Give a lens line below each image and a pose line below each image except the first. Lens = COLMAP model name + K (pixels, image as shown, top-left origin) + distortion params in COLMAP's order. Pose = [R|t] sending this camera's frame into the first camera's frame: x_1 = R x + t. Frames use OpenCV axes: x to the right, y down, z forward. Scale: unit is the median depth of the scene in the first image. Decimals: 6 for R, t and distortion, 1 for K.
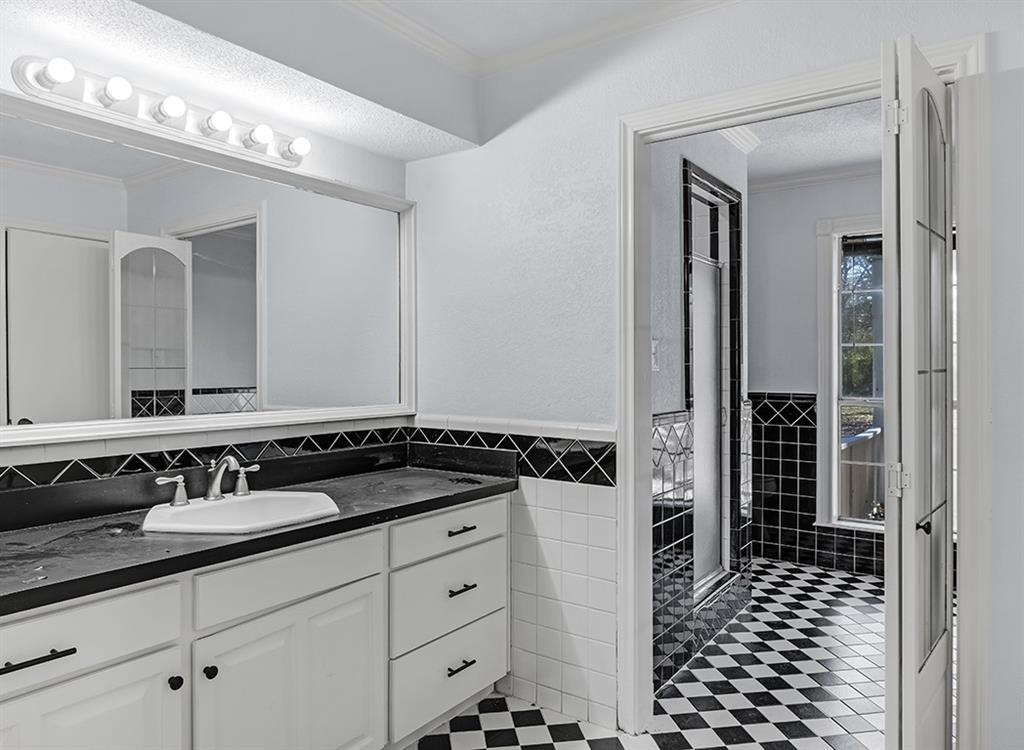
lens RADIAL K [[701.1, 0, 514.2], [0, 701.1, 372.1], [0, 0, 1]] dist [-0.011418, -0.001537]
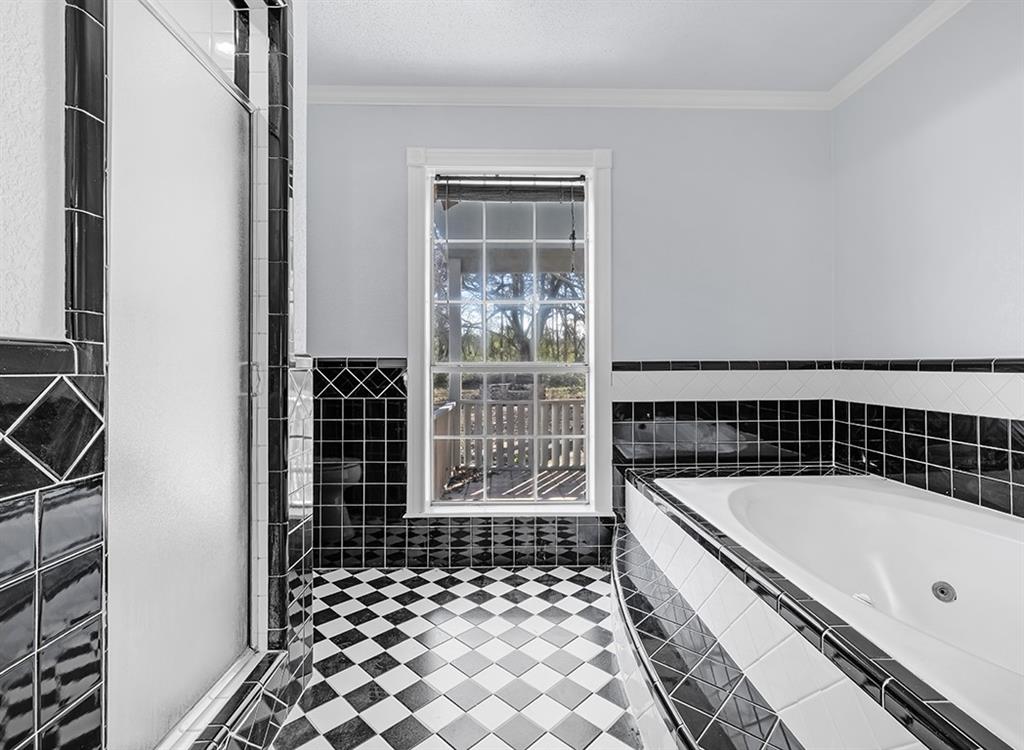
lens RADIAL K [[471.3, 0, 514.1], [0, 471.3, 371.5], [0, 0, 1]] dist [0.009341, -0.000091]
pose [[0.797210, 0.002588, 0.603696, 0.197001], [-0.000357, 0.999993, -0.003817, 0.049378], [-0.603702, 0.002827, 0.797205, 0.480356]]
